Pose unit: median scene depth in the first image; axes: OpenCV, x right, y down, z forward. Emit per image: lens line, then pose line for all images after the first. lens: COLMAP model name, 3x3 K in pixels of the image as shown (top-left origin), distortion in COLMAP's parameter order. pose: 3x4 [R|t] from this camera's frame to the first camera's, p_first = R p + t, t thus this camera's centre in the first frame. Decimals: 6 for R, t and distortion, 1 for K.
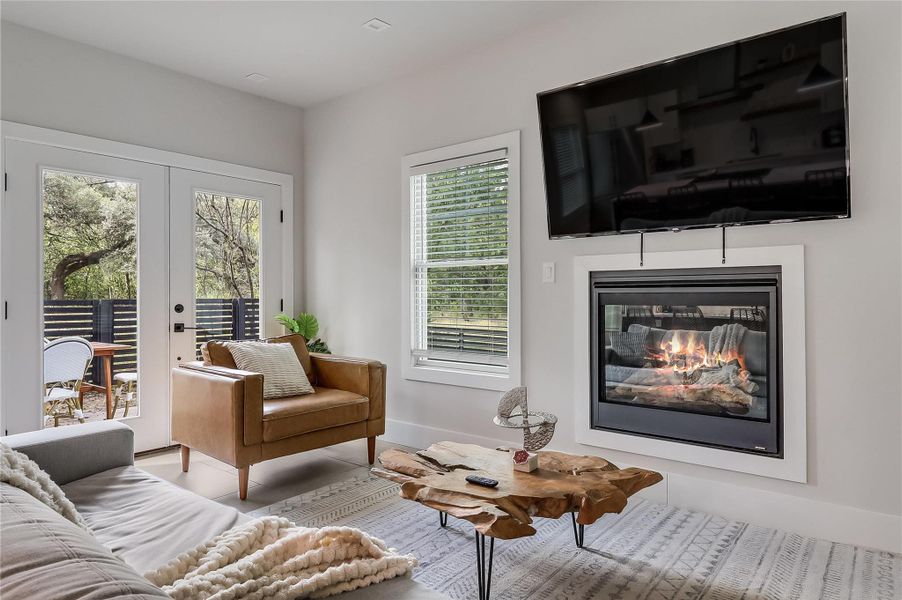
lens RADIAL K [[557.4, 0, 469.1], [0, 557.4, 289.3], [0, 0, 1]] dist [-0.010983, -0.001336]
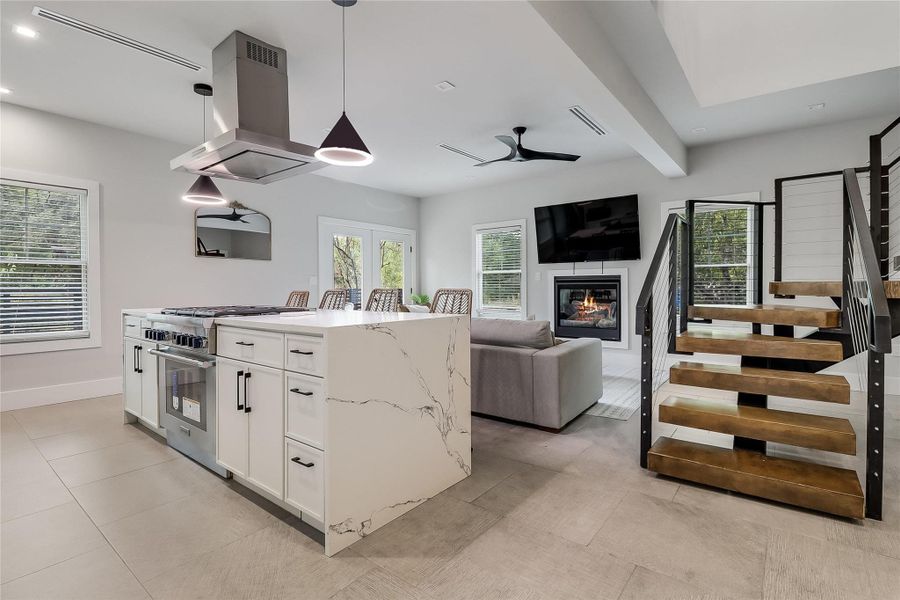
lens RADIAL K [[425.3, 0, 461.6], [0, 425.3, 291.3], [0, 0, 1]] dist [-0.020930, -0.001596]
pose [[0.999938, -0.002173, 0.010941, -0.237911], [0.001954, 0.999800, 0.019915, -0.002548], [-0.010983, -0.019892, 0.999742, -0.974537]]
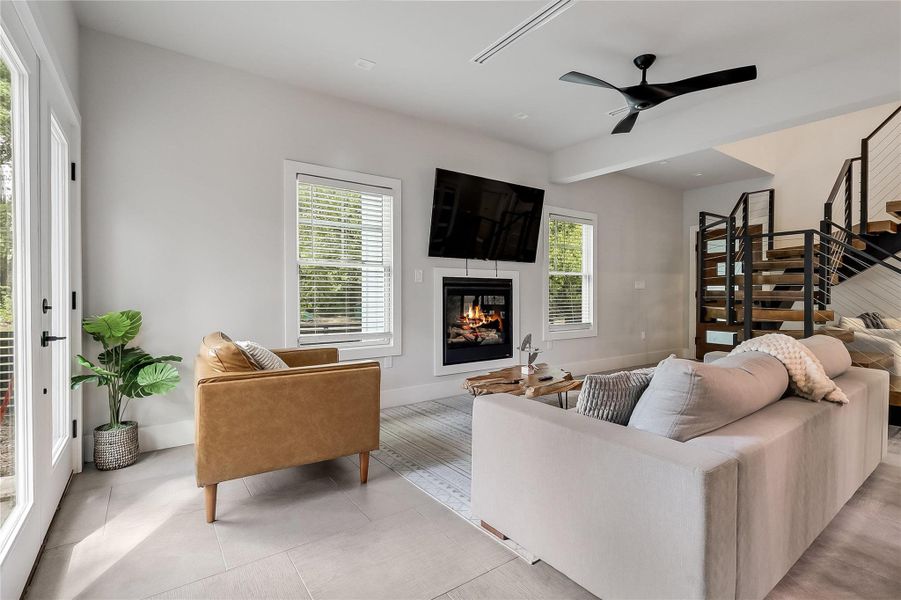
lens RADIAL K [[425.7, 0, 448.1], [0, 425.7, 294.3], [0, 0, 1]] dist [-0.020930, -0.001596]
pose [[0.292933, -0.018808, 0.955948, -1.064283], [-0.030120, 0.999129, 0.028887, -0.015957], [-0.955659, -0.037255, 0.292111, 0.572526]]
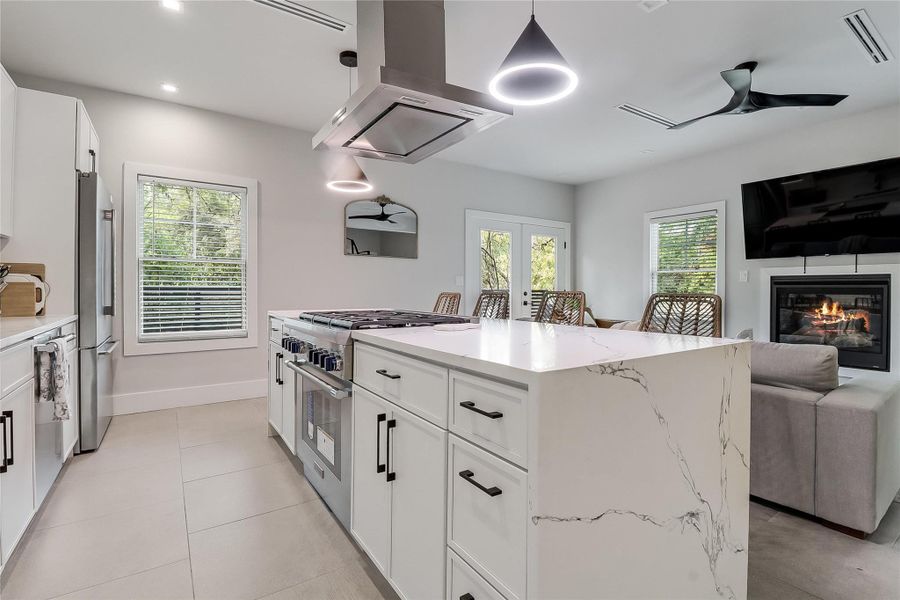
lens RADIAL K [[425.3, 0, 452.6], [0, 425.3, 294.8], [0, 0, 1]] dist [-0.020930, -0.001596]
pose [[0.948724, 0.011605, -0.315892, -0.363002], [-0.003342, 0.999638, 0.026686, -0.002297], [0.316087, -0.024262, 0.948420, -0.716945]]
